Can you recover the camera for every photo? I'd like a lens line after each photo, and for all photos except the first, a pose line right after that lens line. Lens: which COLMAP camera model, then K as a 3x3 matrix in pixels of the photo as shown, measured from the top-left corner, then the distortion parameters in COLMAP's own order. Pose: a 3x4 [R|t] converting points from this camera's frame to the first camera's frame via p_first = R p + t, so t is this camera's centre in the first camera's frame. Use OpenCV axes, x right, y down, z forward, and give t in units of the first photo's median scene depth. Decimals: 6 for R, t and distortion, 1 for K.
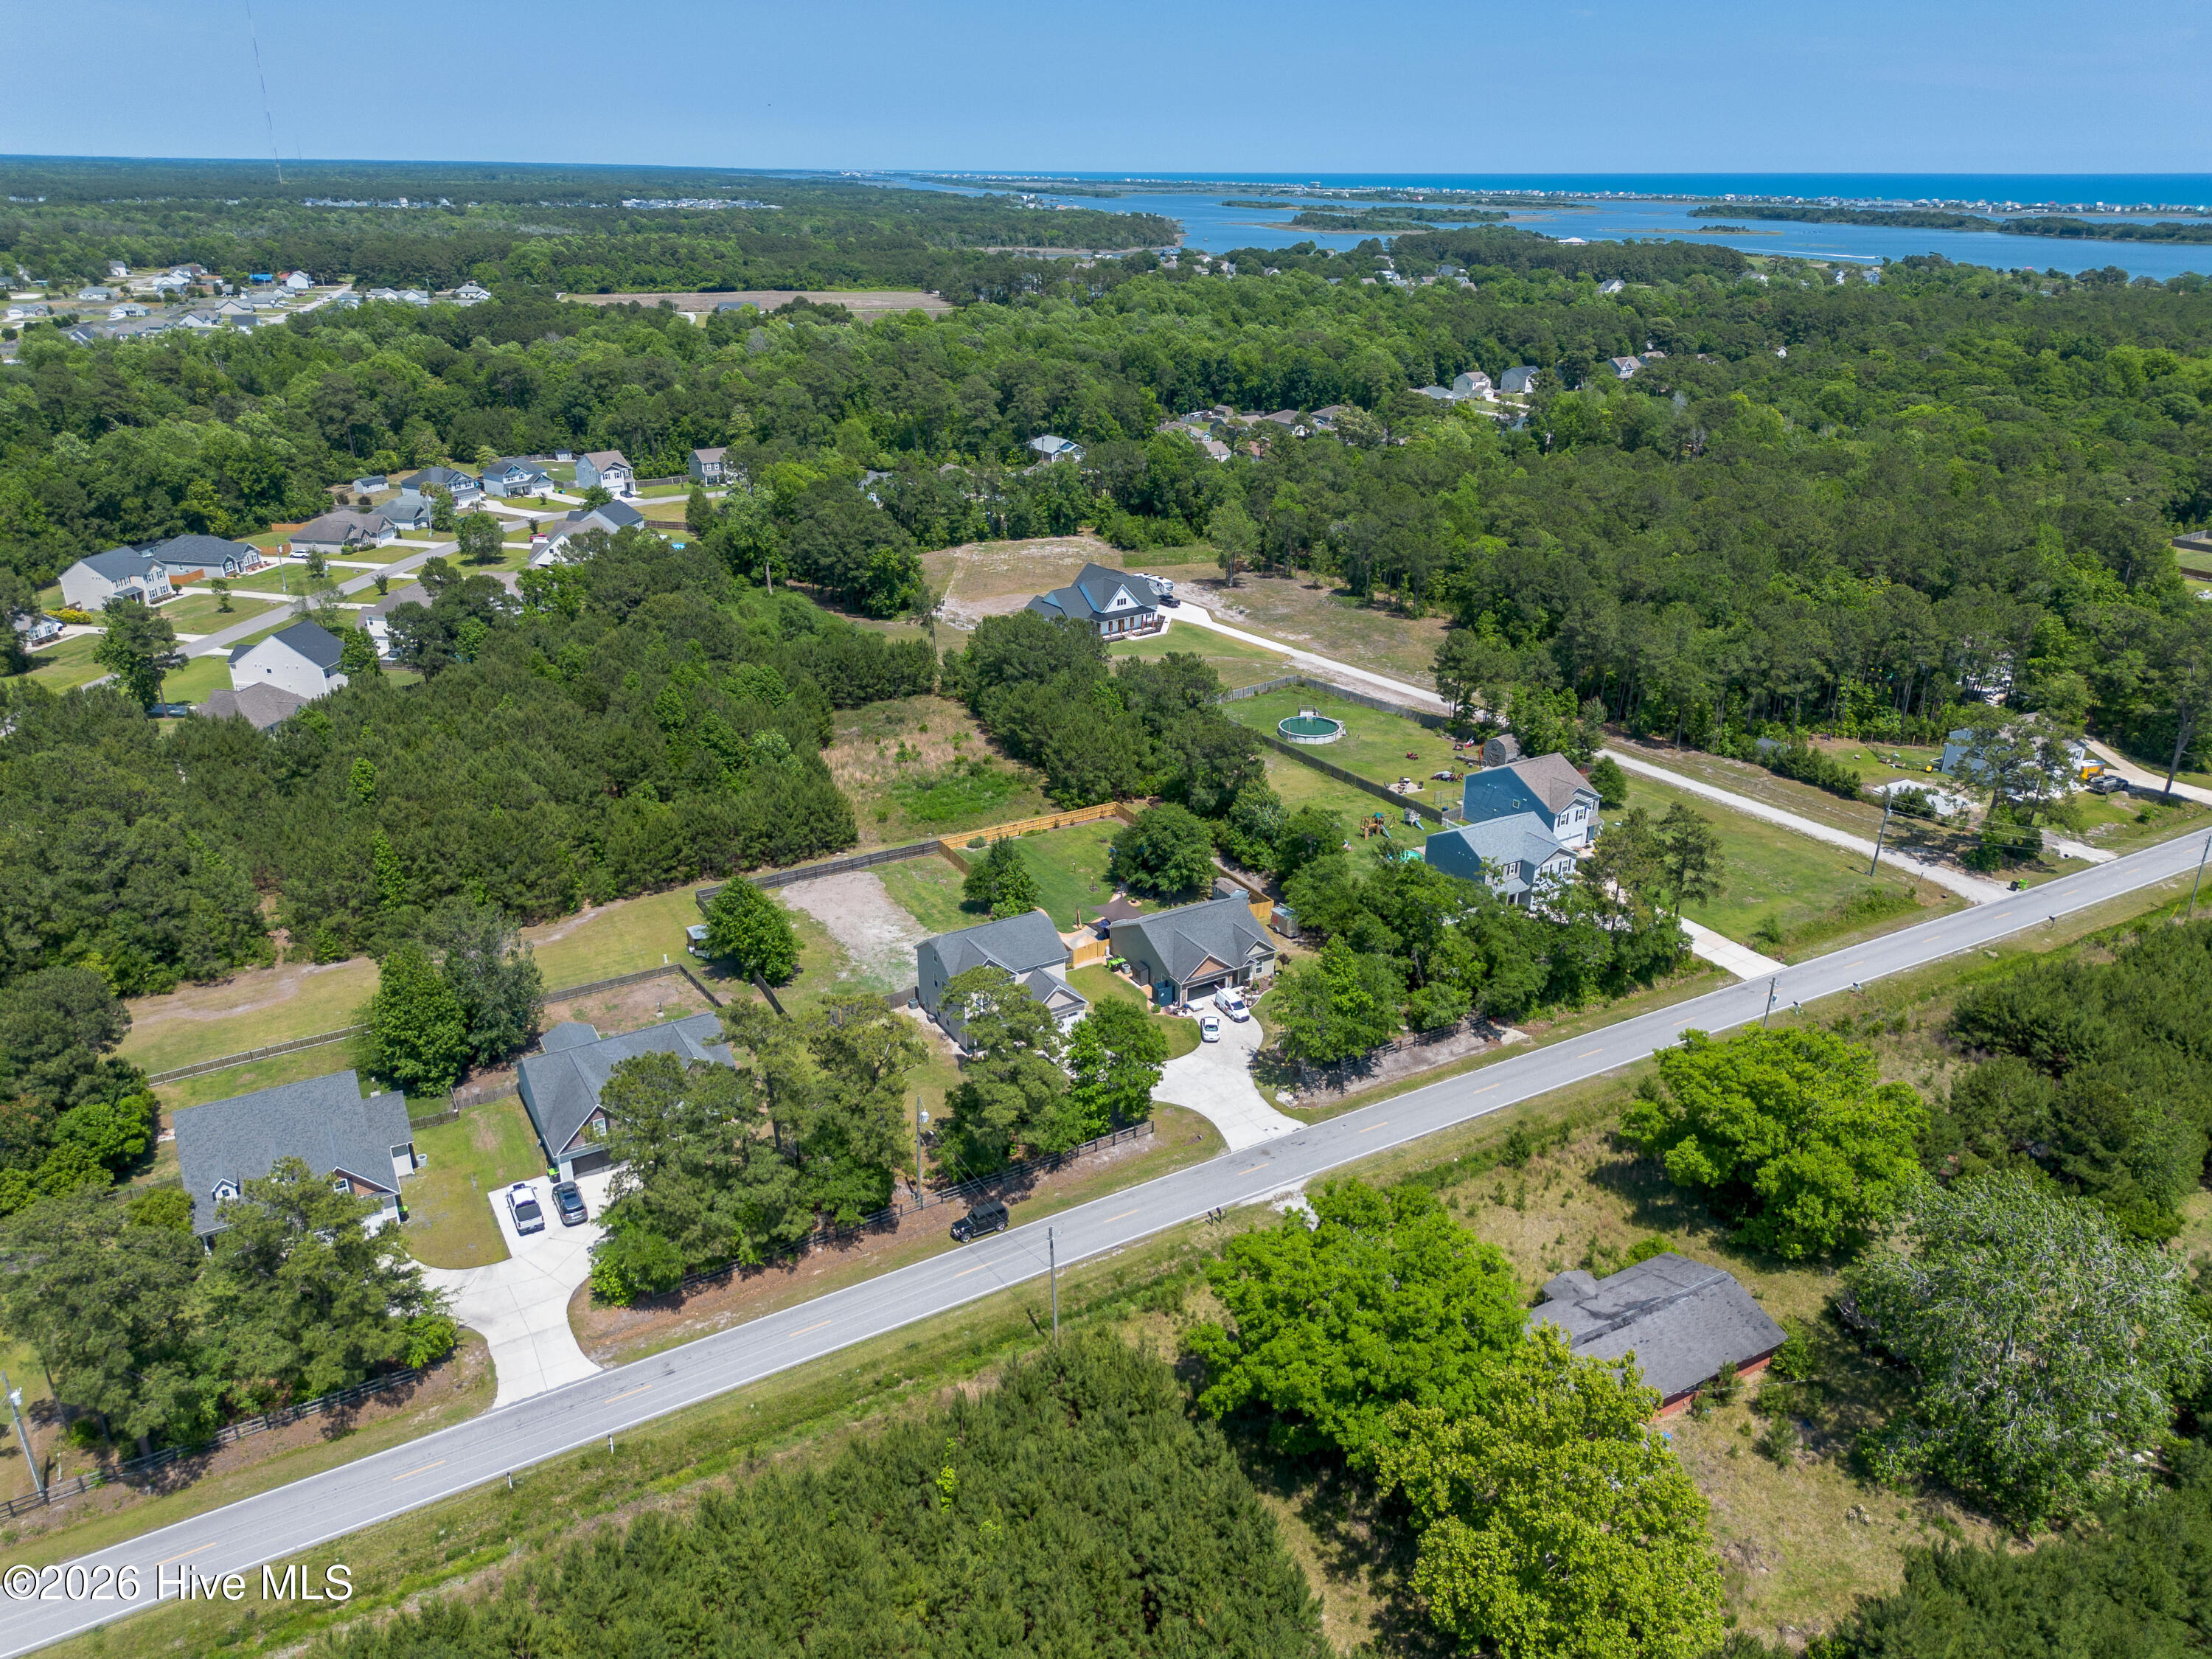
lens RADIAL K [[1569.6, 0, 1115.6], [0, 1569.6, 851.0], [0, 0, 1]] dist [0.067416, -0.058493]
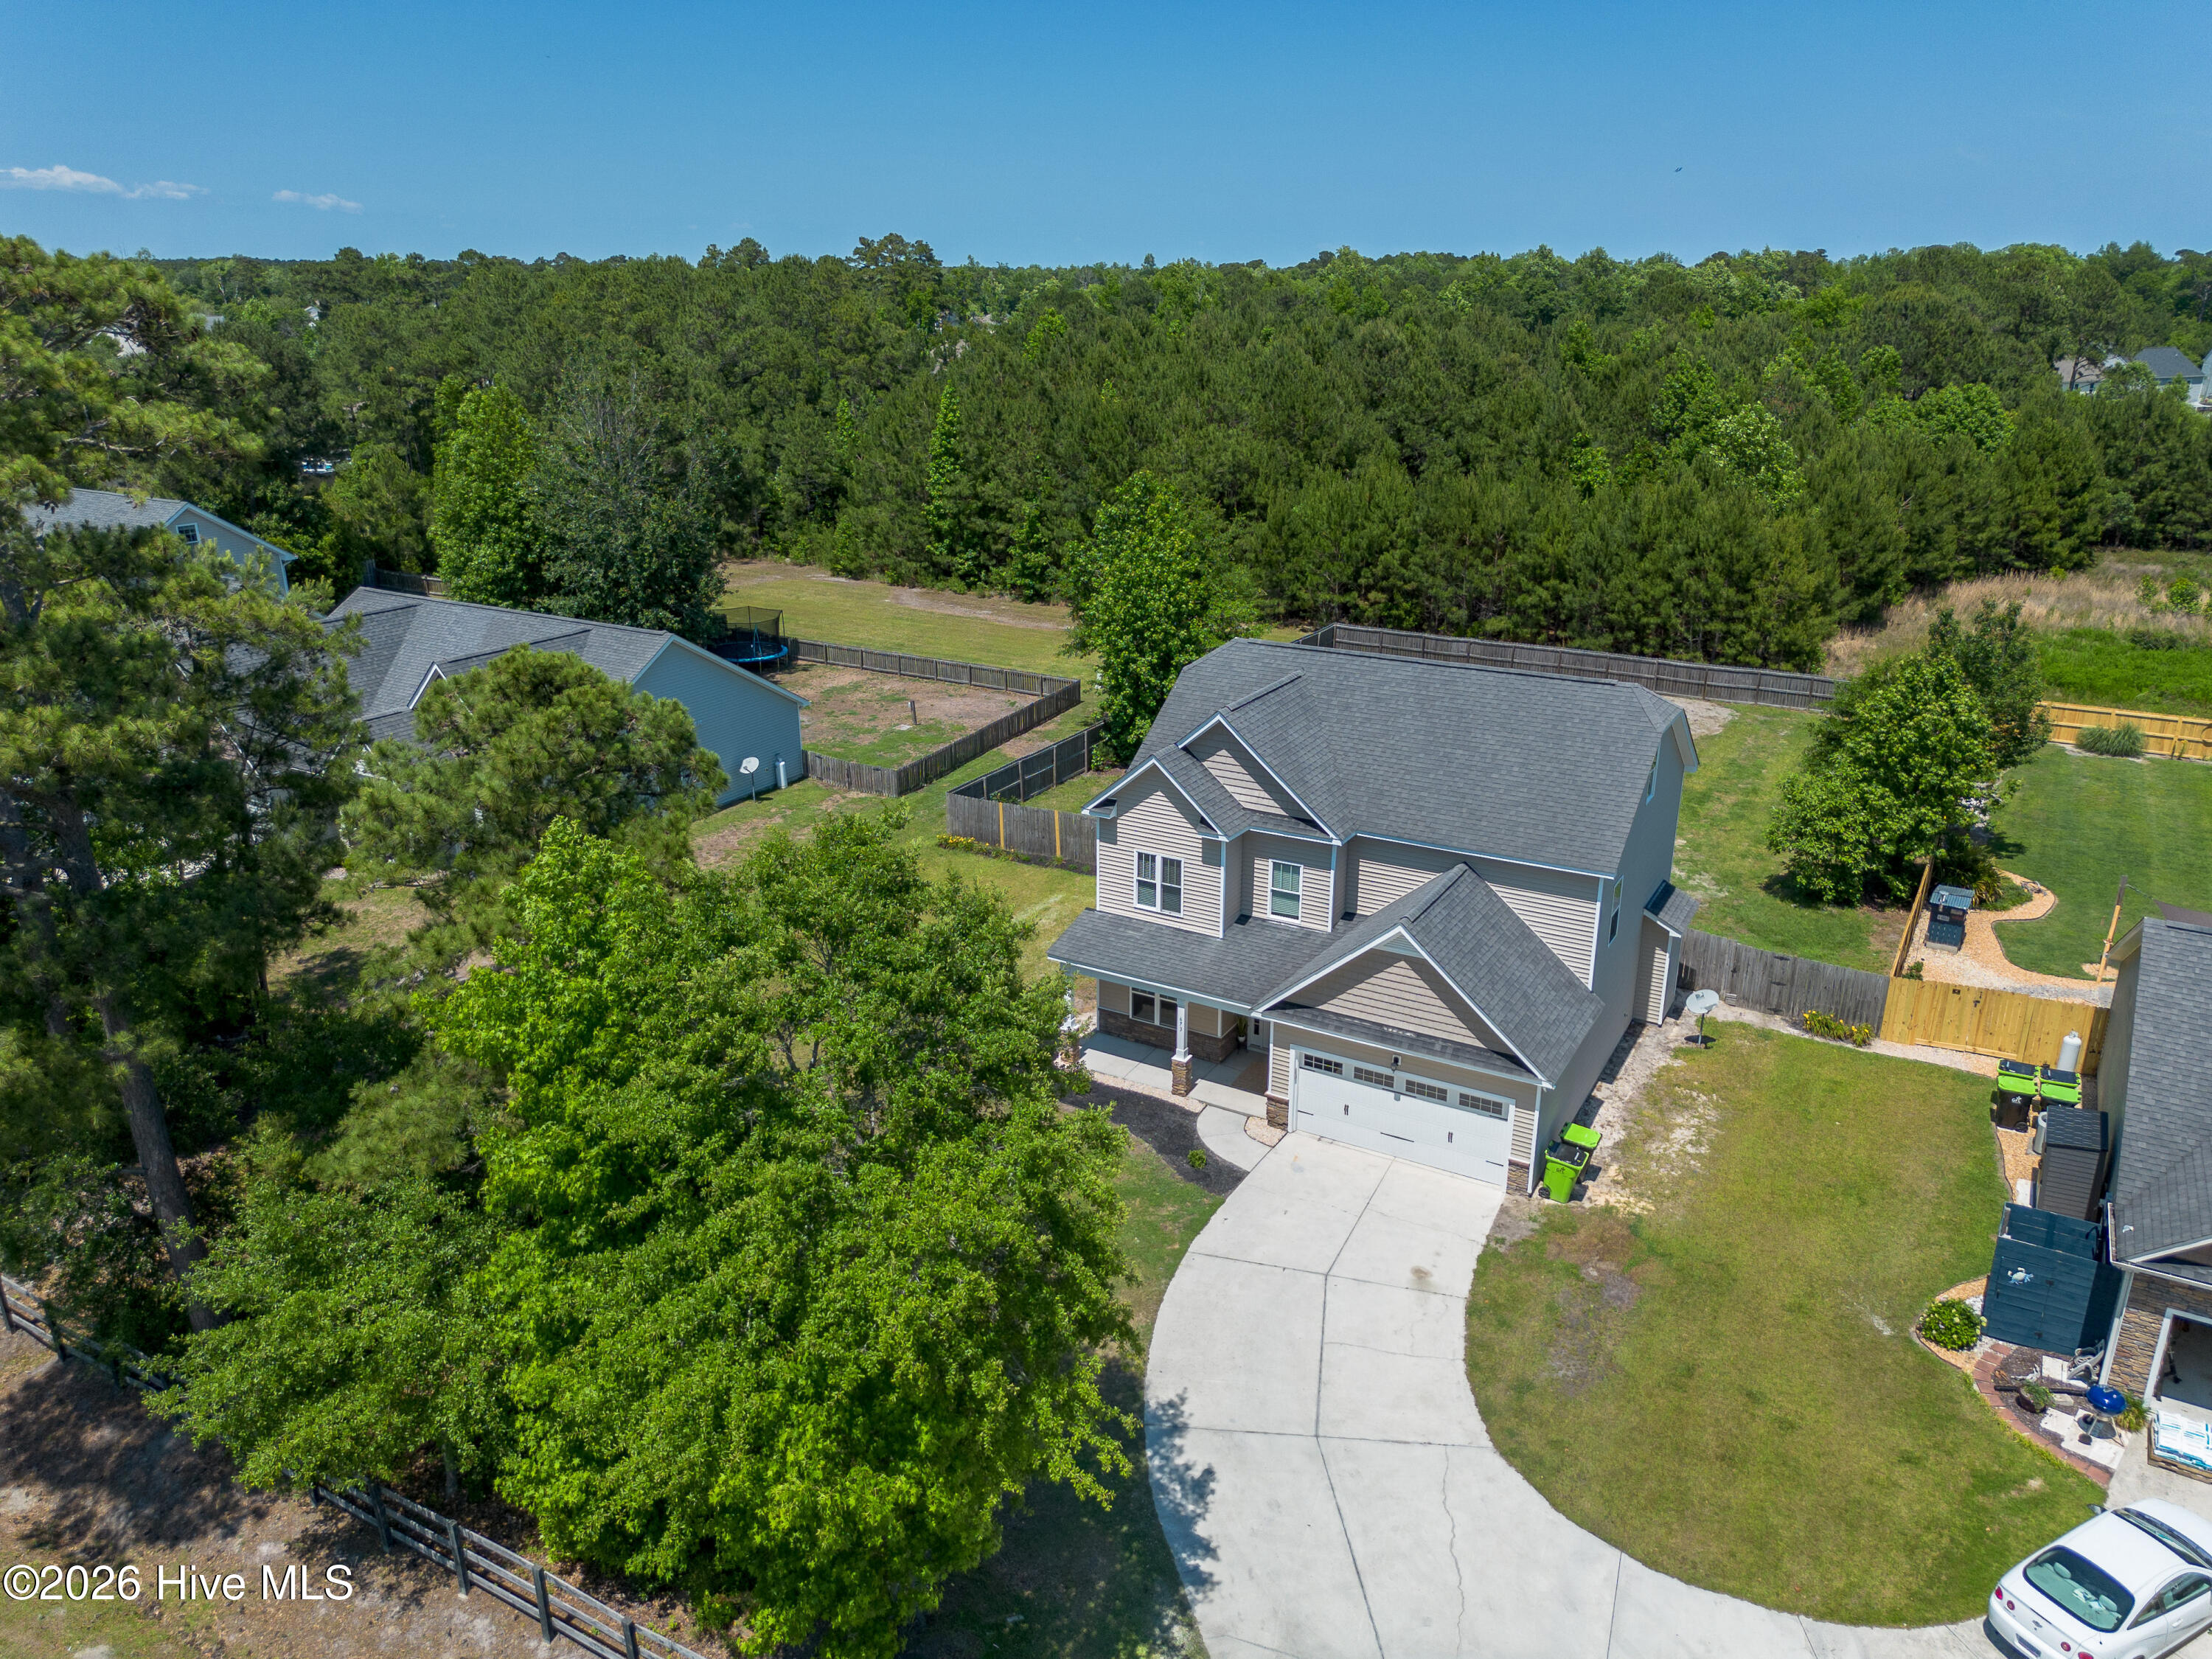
lens RADIAL K [[1569.6, 0, 1108.7], [0, 1569.6, 834.8], [0, 0, 1]] dist [0.067416, -0.058493]
pose [[0.489304, 0.286072, -0.823860, 0.085402], [-0.346567, 0.930659, 0.117325, 0.043408], [0.800296, 0.228115, 0.554518, 0.589363]]
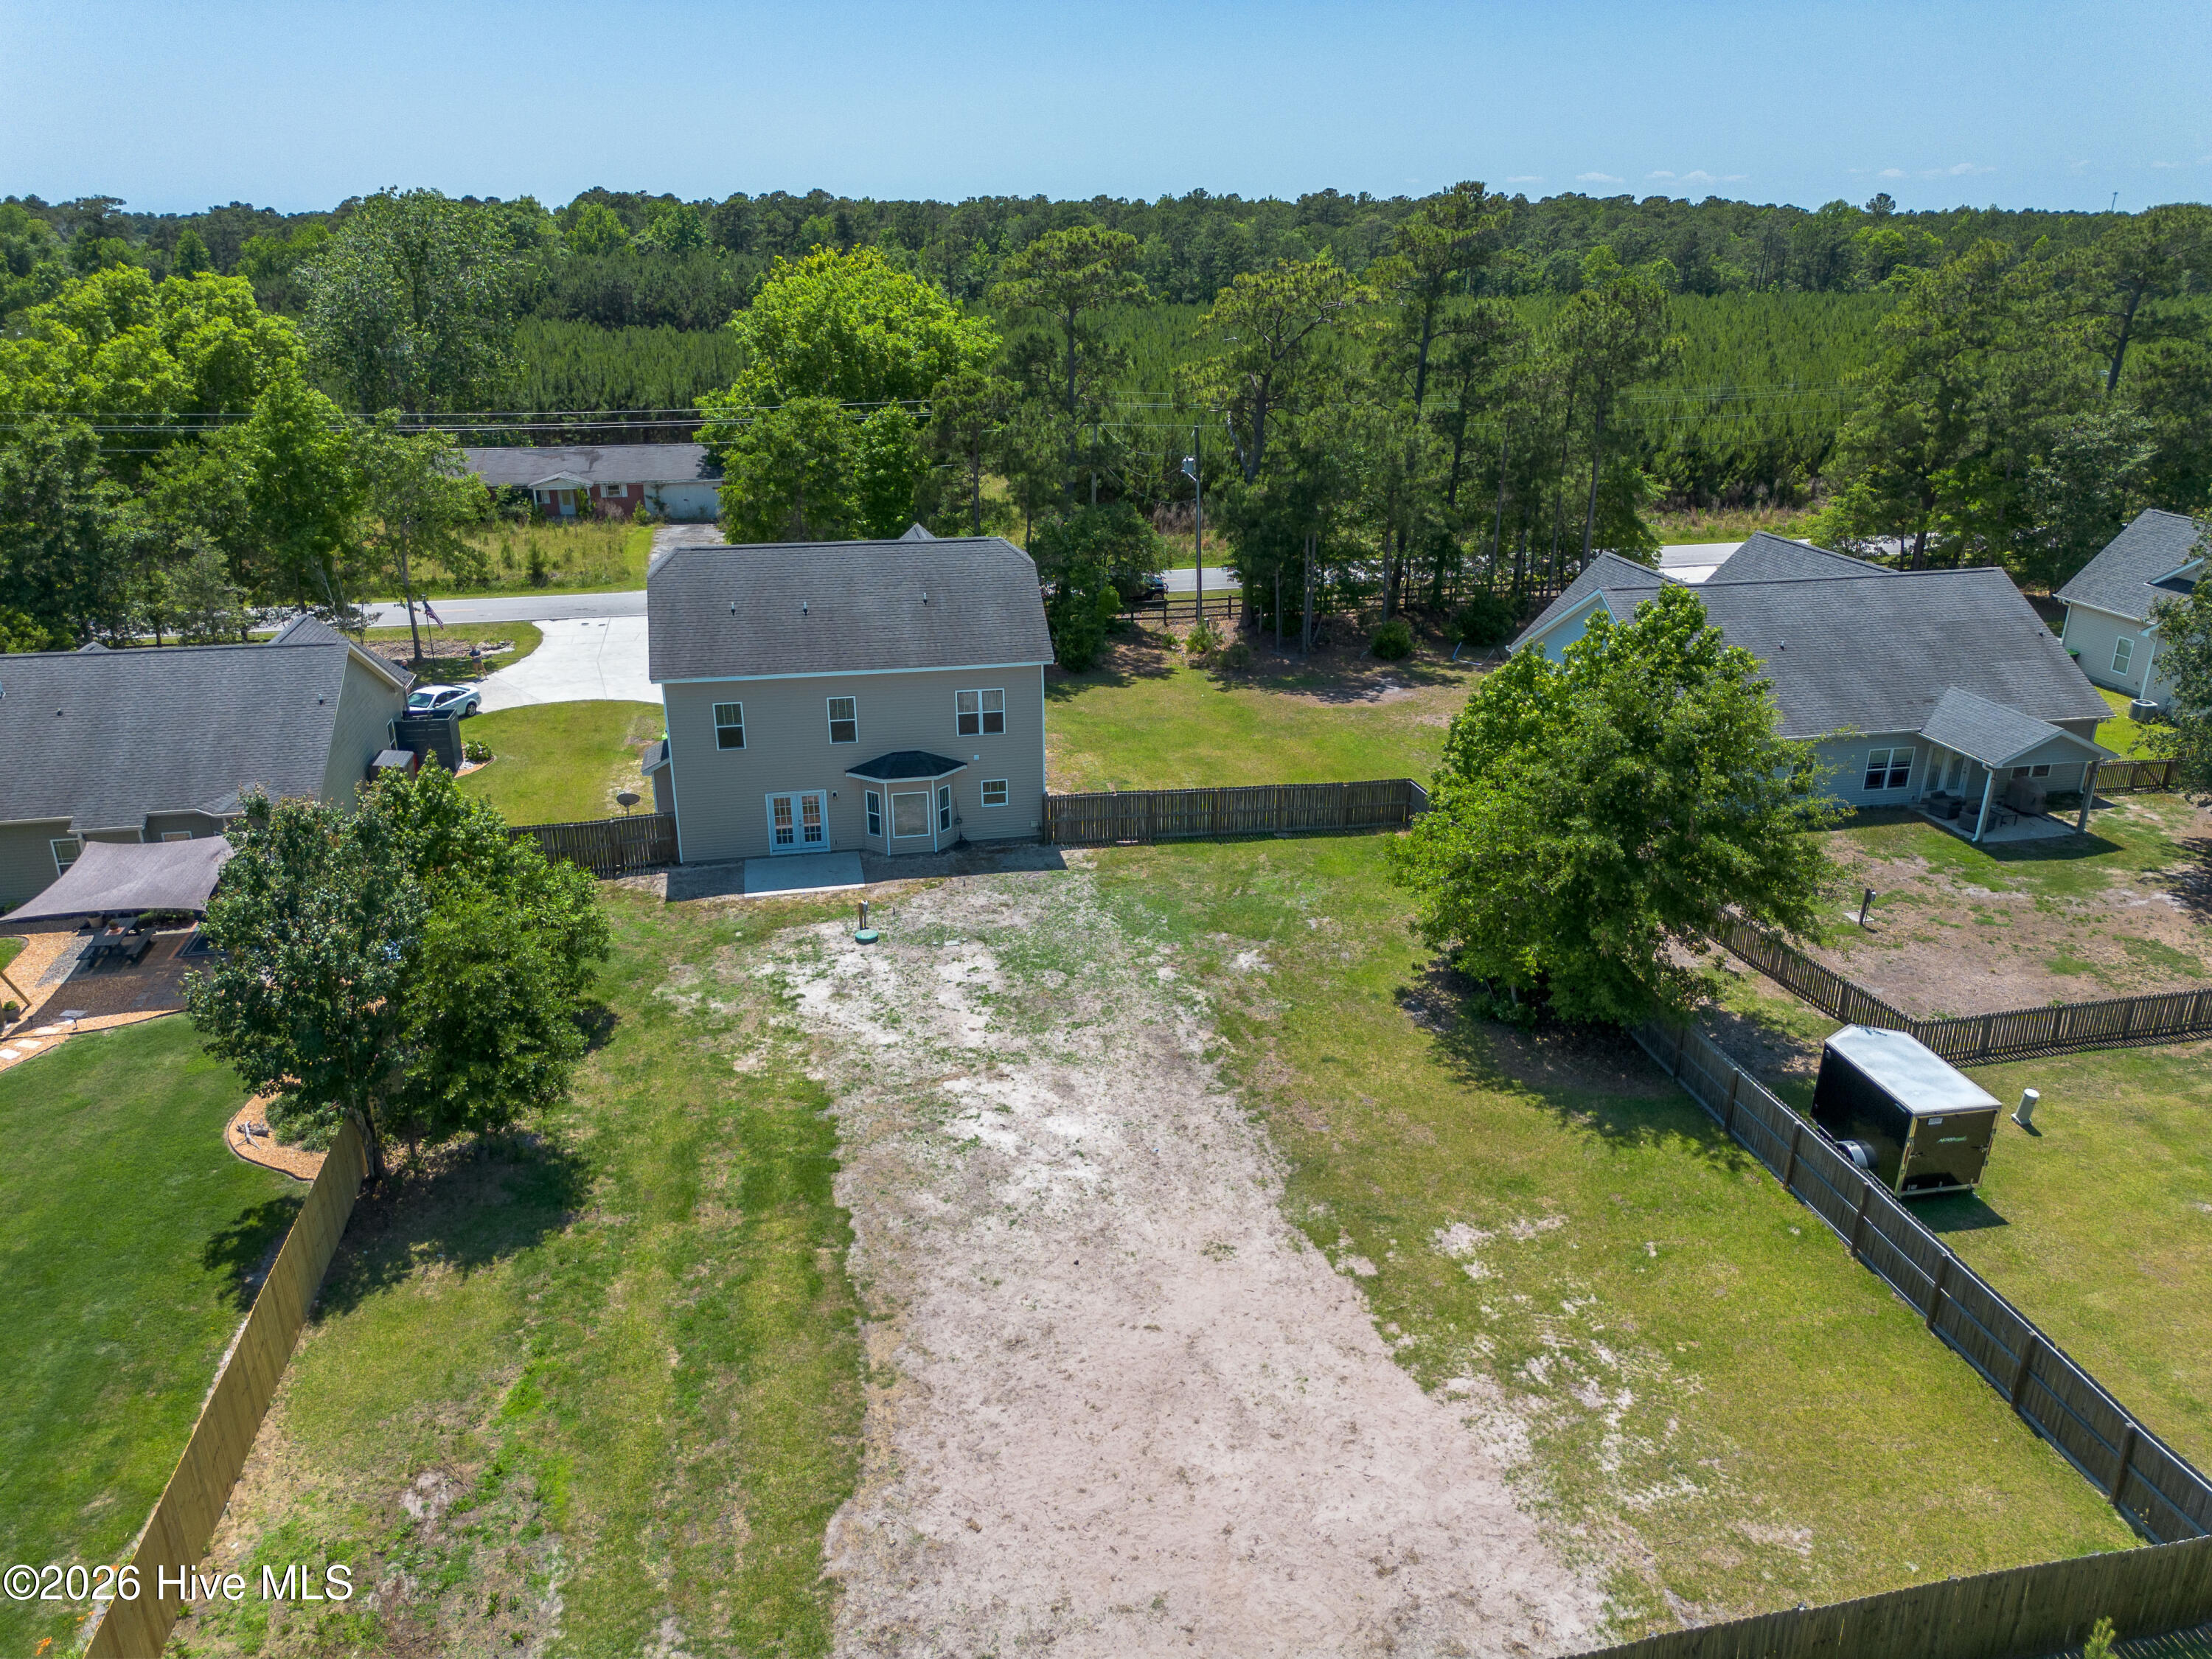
lens RADIAL K [[1569.6, 0, 1117.0], [0, 1569.6, 835.1], [0, 0, 1]] dist [0.067416, -0.058493]
pose [[-0.948694, -0.121981, 0.291720, -0.175383], [0.117708, 0.720041, 0.683876, -0.096956], [-0.293470, 0.683127, -0.668740, 0.902164]]
